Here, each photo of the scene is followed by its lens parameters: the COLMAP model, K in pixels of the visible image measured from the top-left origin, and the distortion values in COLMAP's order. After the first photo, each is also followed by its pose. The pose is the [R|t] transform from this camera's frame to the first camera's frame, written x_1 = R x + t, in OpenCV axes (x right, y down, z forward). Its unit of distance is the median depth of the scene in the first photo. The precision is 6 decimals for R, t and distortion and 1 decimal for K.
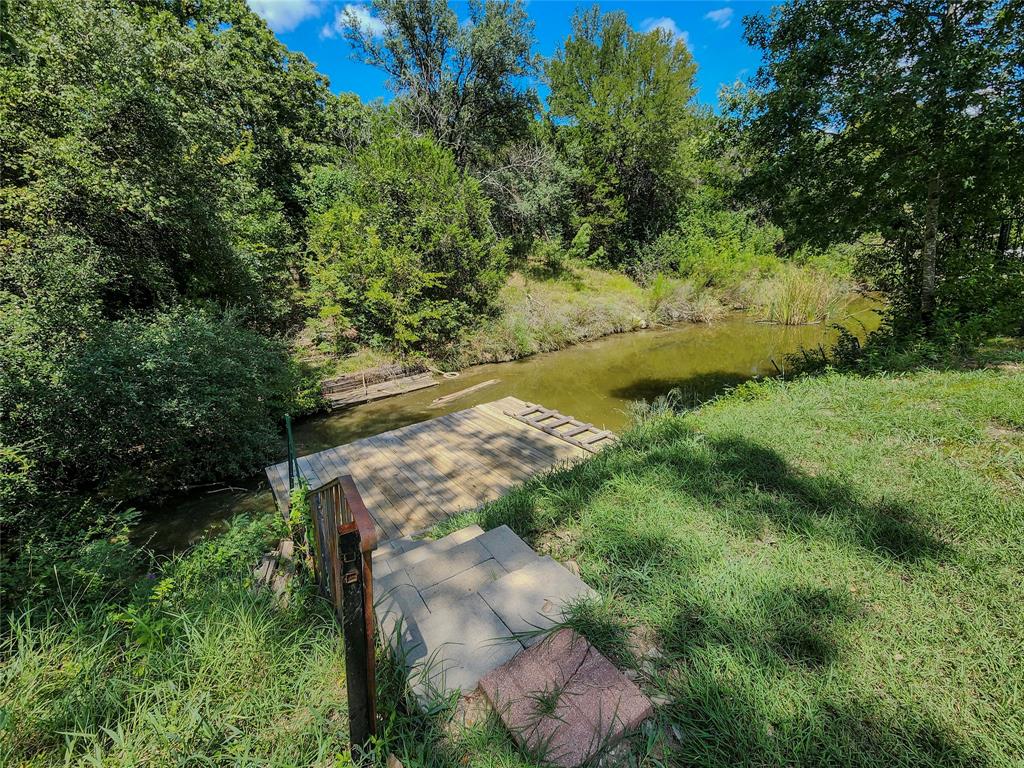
lens RADIAL K [[432.1, 0, 504.7], [0, 432.1, 382.6], [0, 0, 1]] dist [-0.000607, -0.000554]
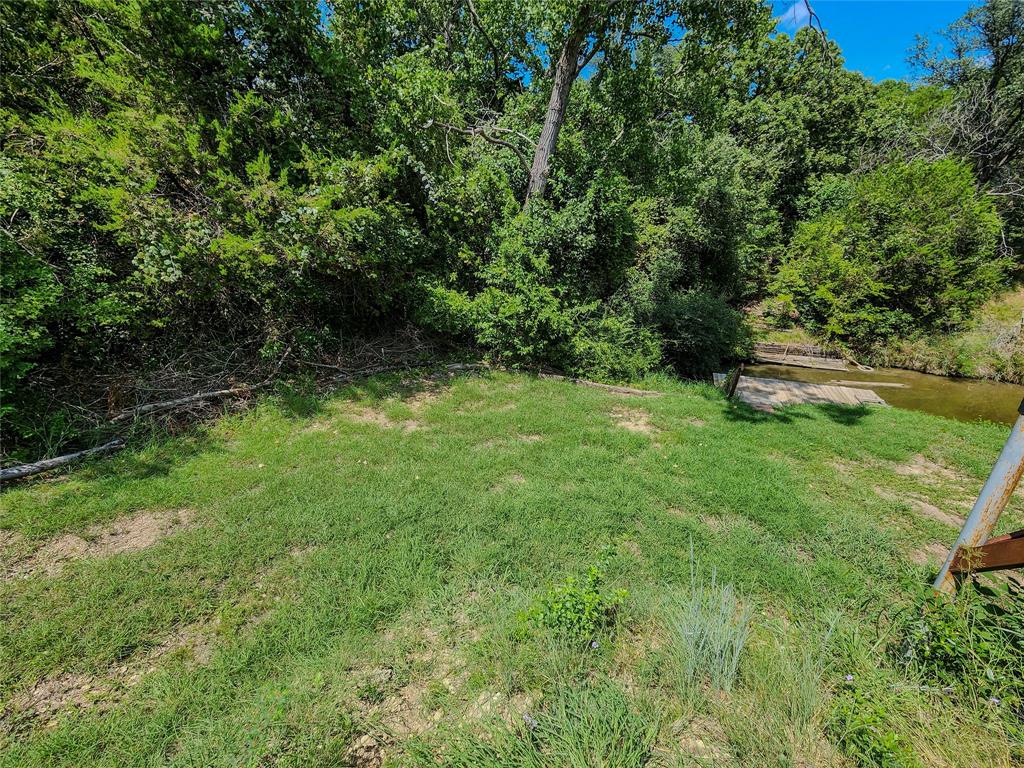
lens RADIAL K [[432.1, 0, 504.7], [0, 432.1, 382.6], [0, 0, 1]] dist [-0.000607, -0.000554]
pose [[0.546642, 0.367028, -0.752644, 0.266897], [-0.268332, 0.928204, 0.257751, -0.022577], [0.793209, 0.061060, 0.605881, -0.572272]]
